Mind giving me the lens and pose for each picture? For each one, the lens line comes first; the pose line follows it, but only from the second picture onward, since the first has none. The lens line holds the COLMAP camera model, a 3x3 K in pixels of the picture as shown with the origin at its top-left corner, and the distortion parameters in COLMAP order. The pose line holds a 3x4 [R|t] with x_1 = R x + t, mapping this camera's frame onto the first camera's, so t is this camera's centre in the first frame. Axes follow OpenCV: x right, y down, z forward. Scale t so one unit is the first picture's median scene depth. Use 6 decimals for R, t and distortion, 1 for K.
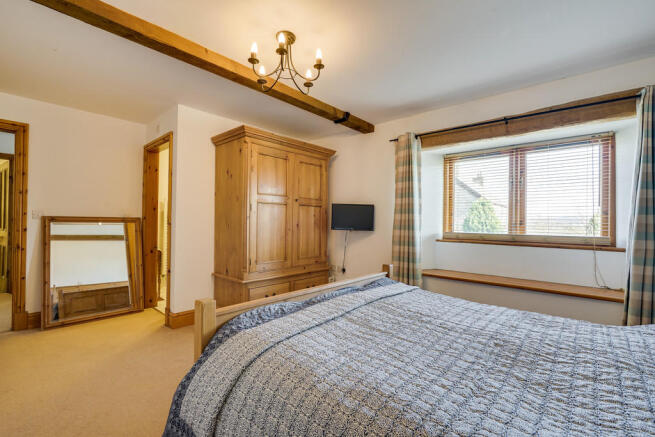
lens RADIAL K [[293.7, 0, 326.1], [0, 293.7, 220.1], [0, 0, 1]] dist [-0.002085, 0.000140]
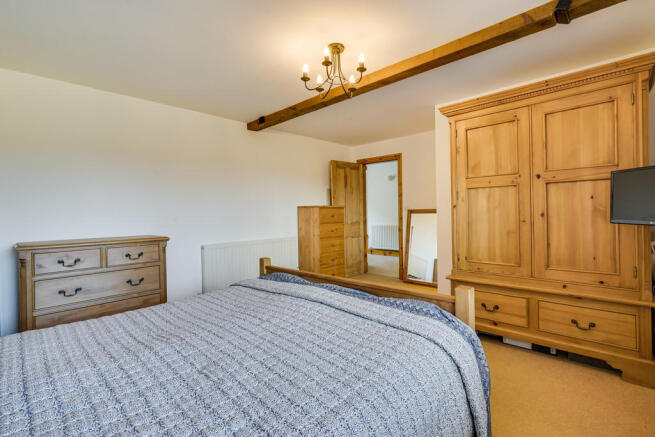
lens RADIAL K [[293.7, 0, 326.1], [0, 293.7, 220.1], [0, 0, 1]] dist [-0.002085, 0.000140]
pose [[-0.006942, 0.015915, -0.999849, 0.563674], [0.024469, 0.999577, 0.015741, 0.006755], [0.999676, -0.024356, -0.007329, 0.552354]]
